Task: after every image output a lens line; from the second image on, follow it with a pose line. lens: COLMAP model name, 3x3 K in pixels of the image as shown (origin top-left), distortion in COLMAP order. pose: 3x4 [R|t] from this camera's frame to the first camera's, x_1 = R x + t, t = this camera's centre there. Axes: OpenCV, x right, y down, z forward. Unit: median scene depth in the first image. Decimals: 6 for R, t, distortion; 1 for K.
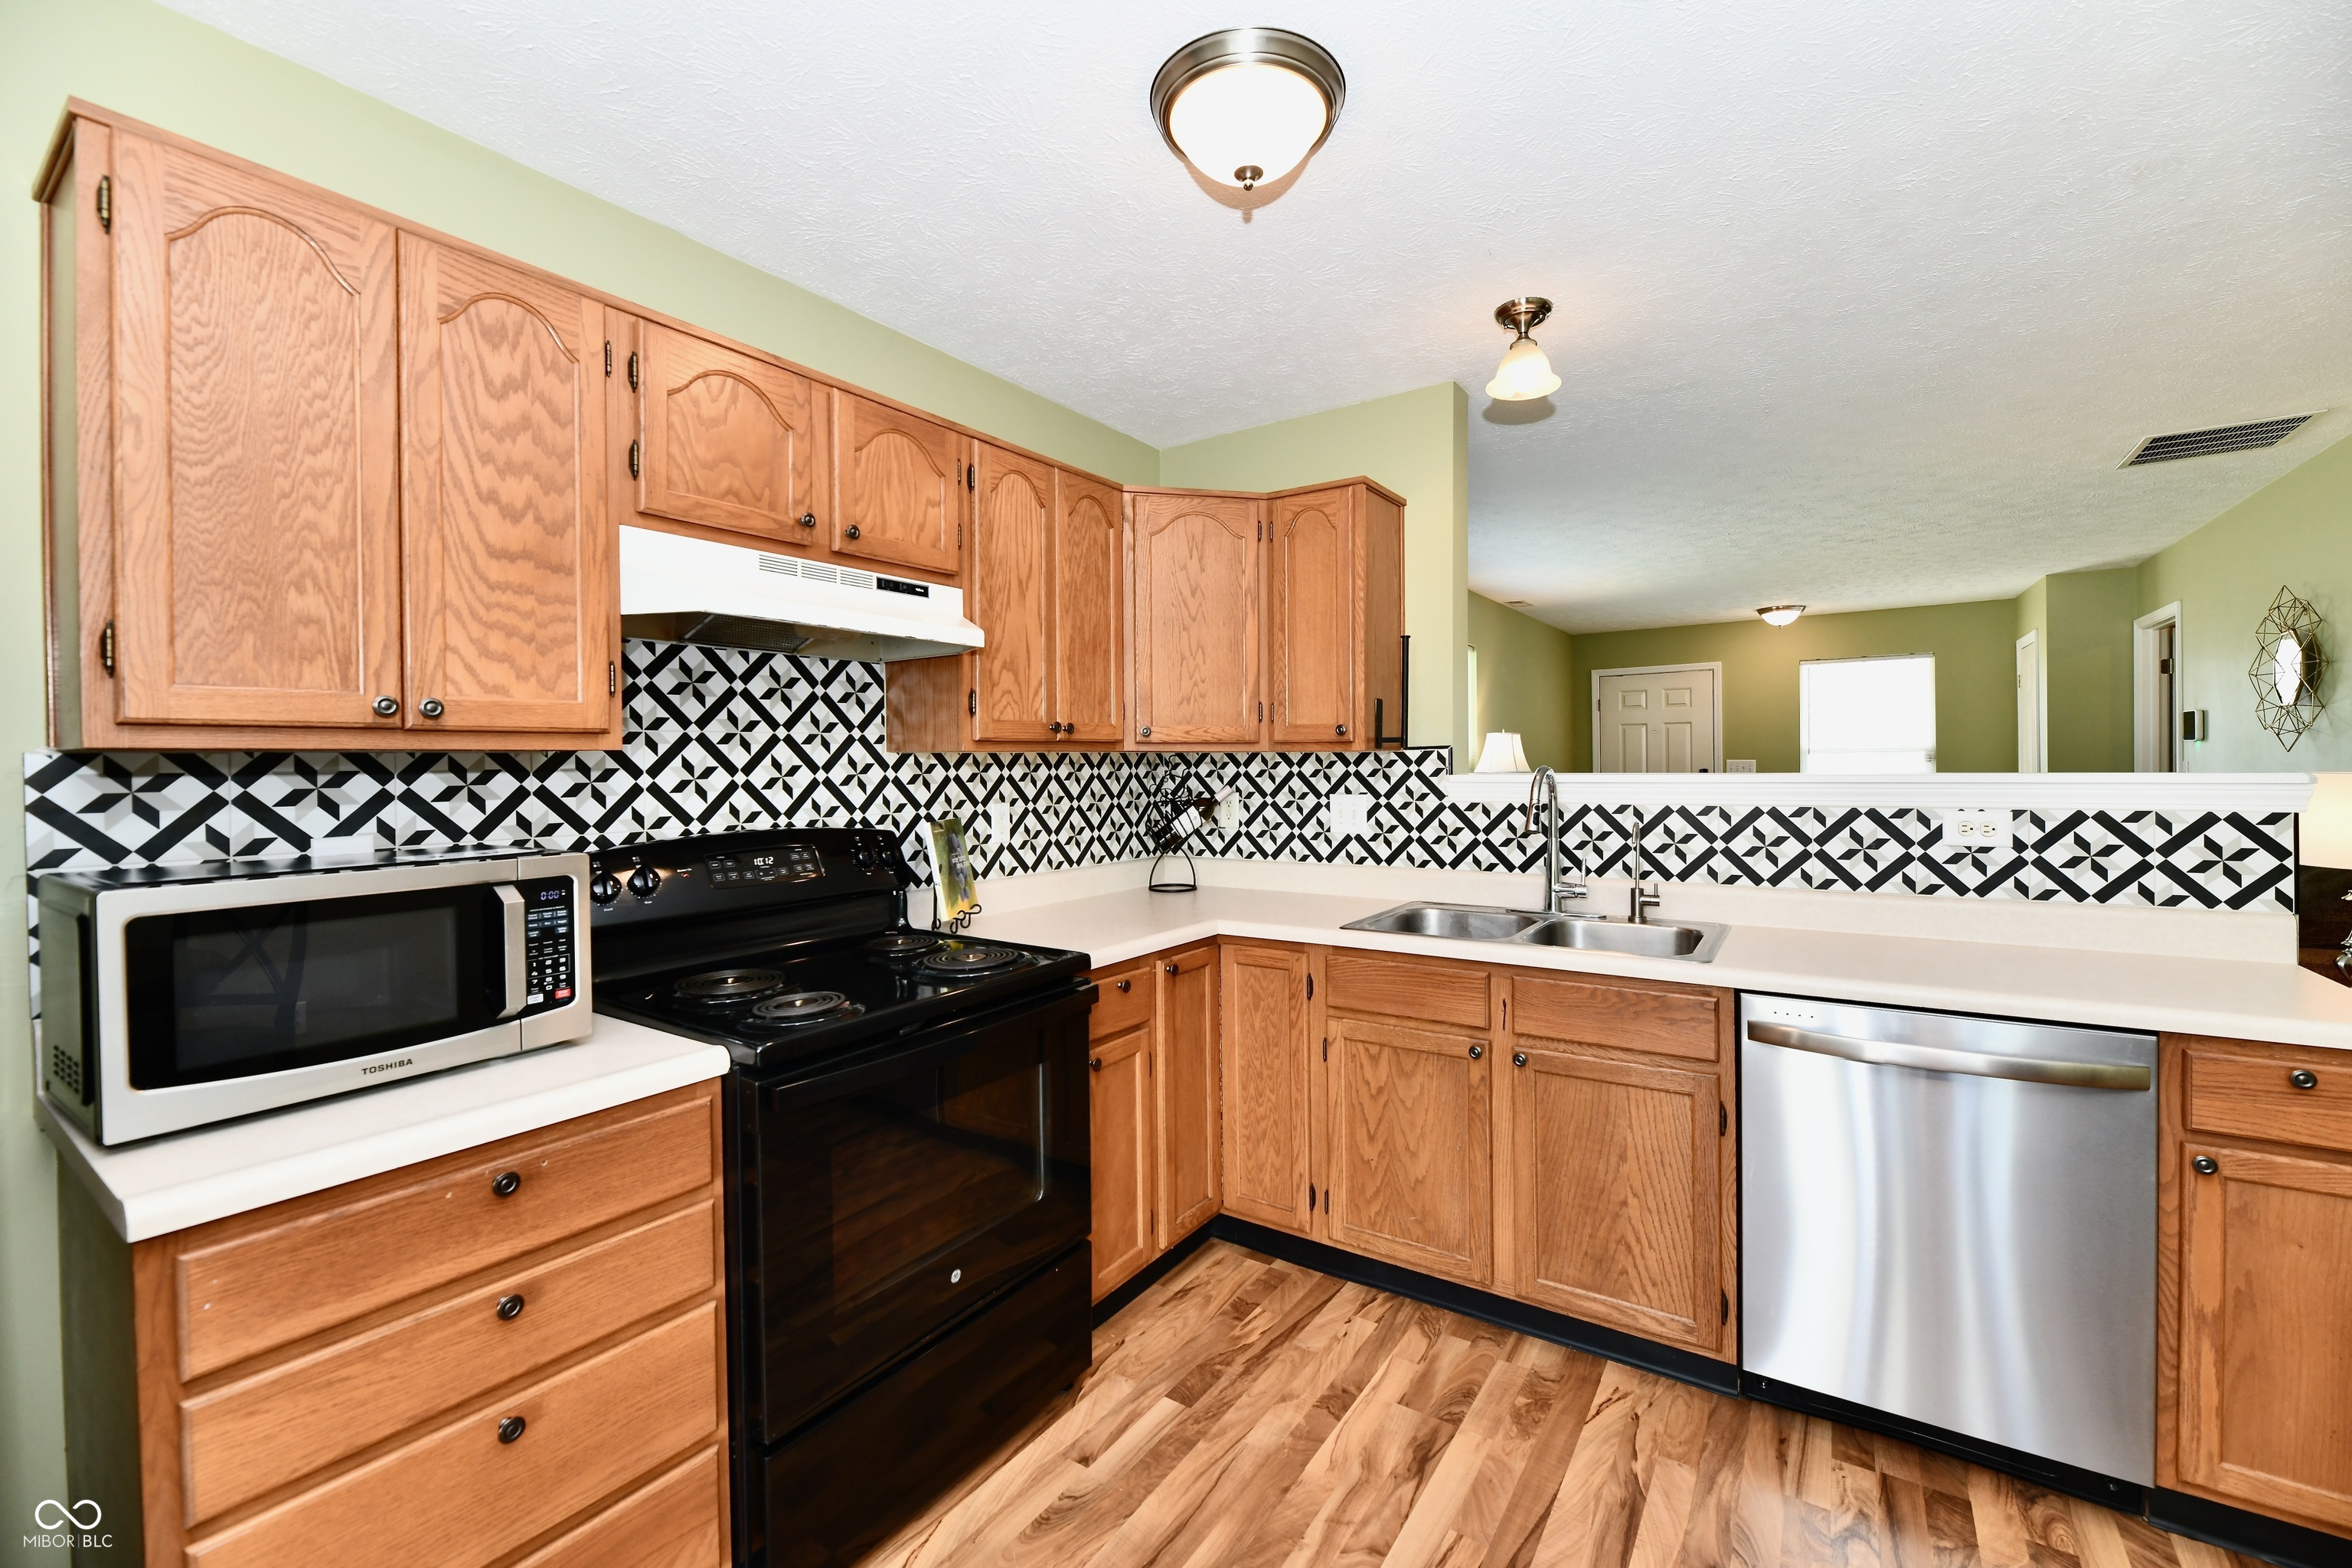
lens RADIAL K [[961.5, 0, 1193.8], [0, 961.5, 766.2], [0, 0, 1]] dist [-0.000782, -0.003116]
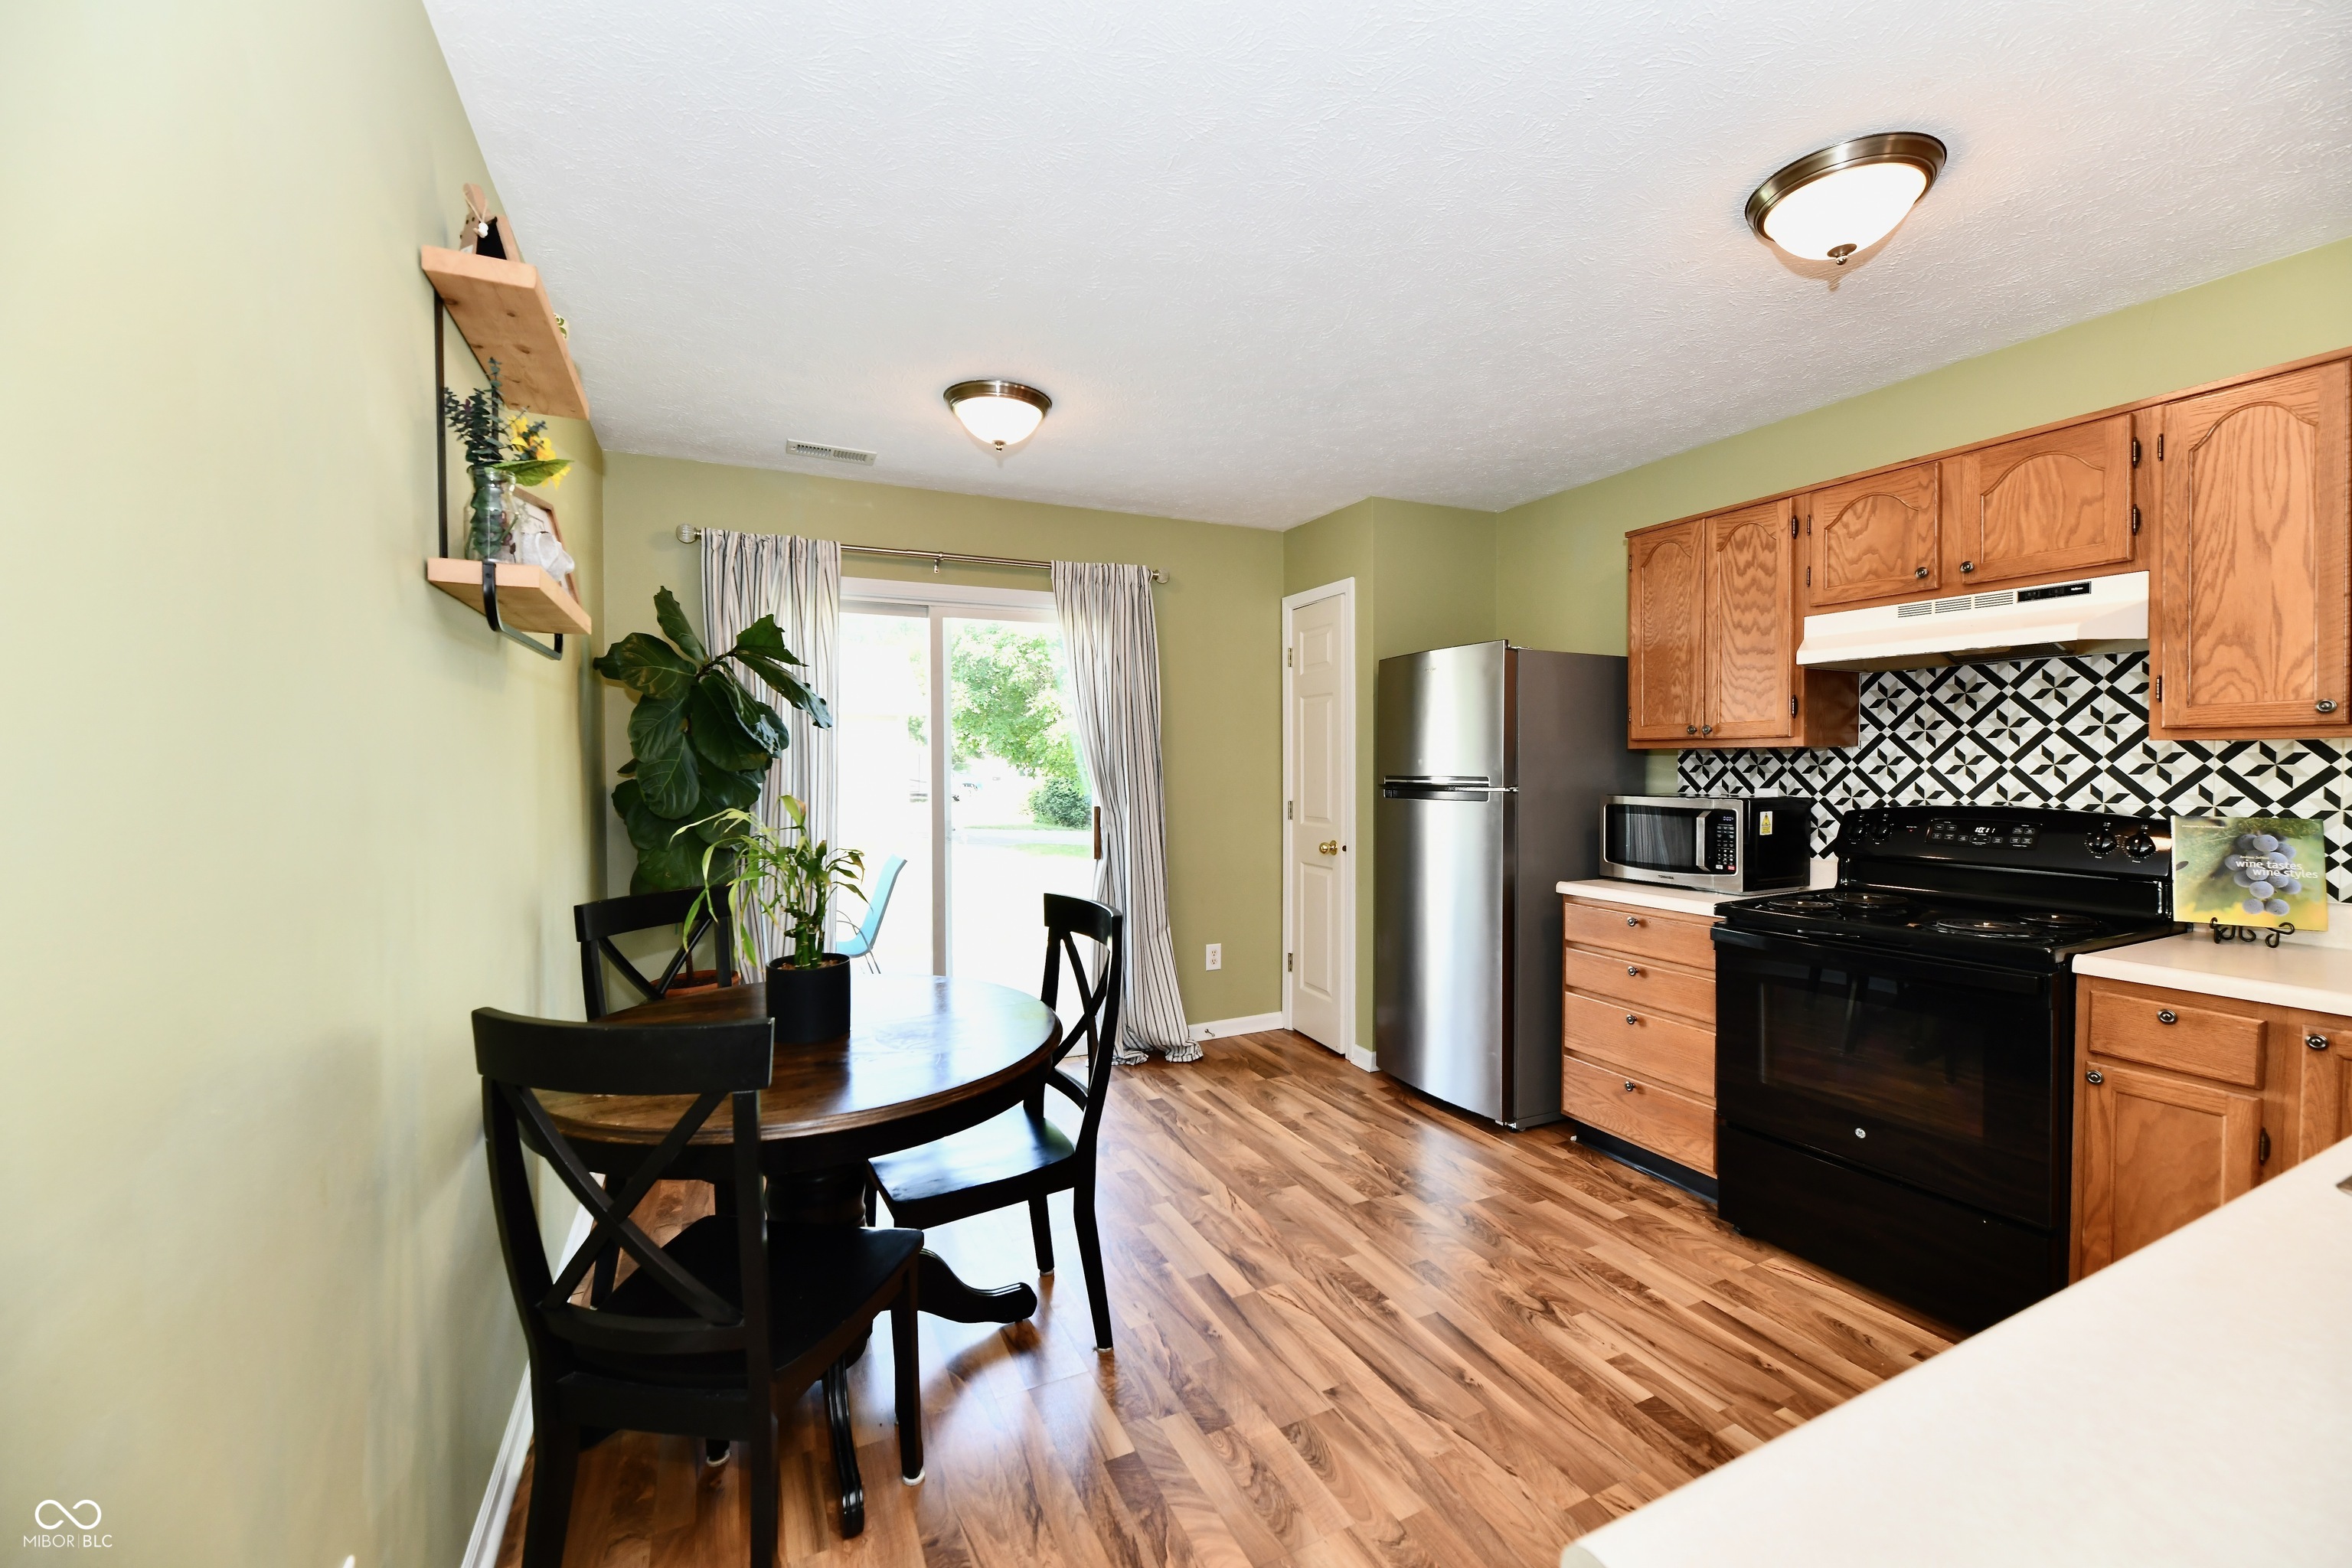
lens RADIAL K [[961.5, 0, 1178.3], [0, 961.5, 782.3], [0, 0, 1]] dist [-0.000782, -0.003116]
pose [[-0.509795, 0.032472, -0.859683, 1.267003], [0.007076, 0.999412, 0.033553, -0.015648], [0.860267, 0.011023, -0.509725, 0.778469]]
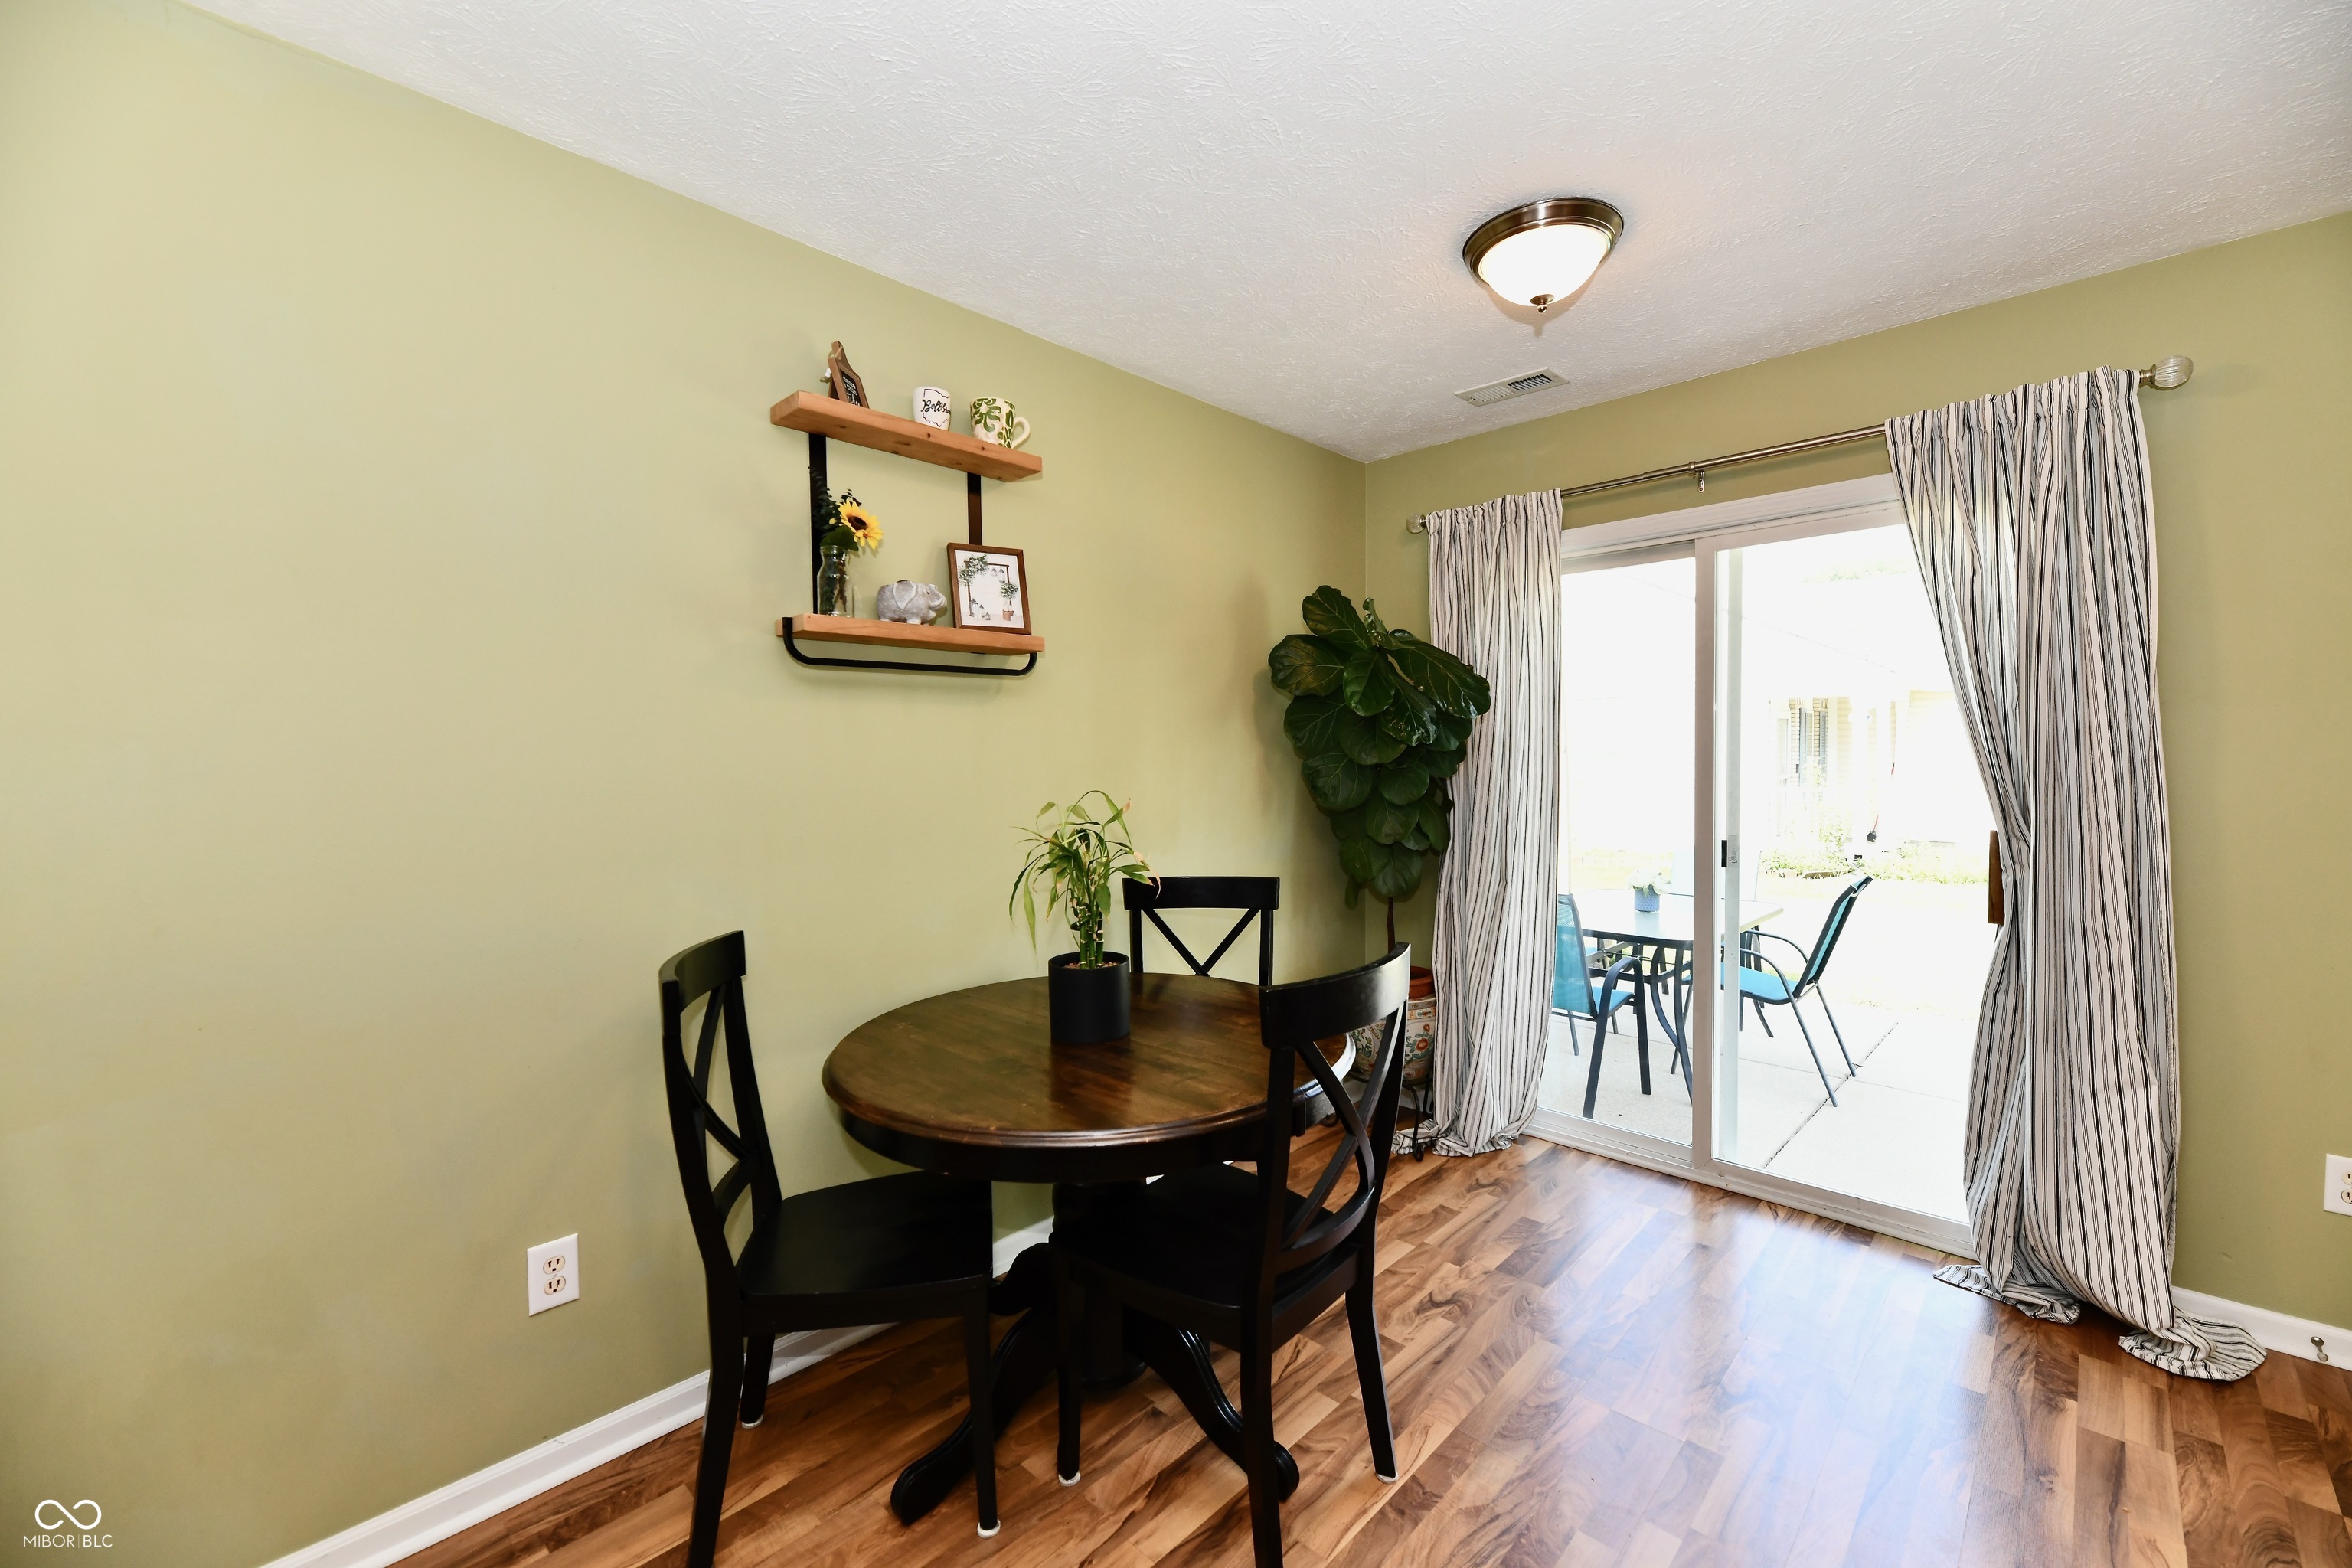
lens RADIAL K [[961.5, 0, 1194.4], [0, 961.5, 775.5], [0, 0, 1]] dist [-0.000782, -0.003116]
pose [[-0.983889, 0.017251, 0.177947, 0.247360], [0.020470, 0.999658, 0.016273, 0.001129], [-0.177605, 0.019654, -0.983906, 0.894378]]
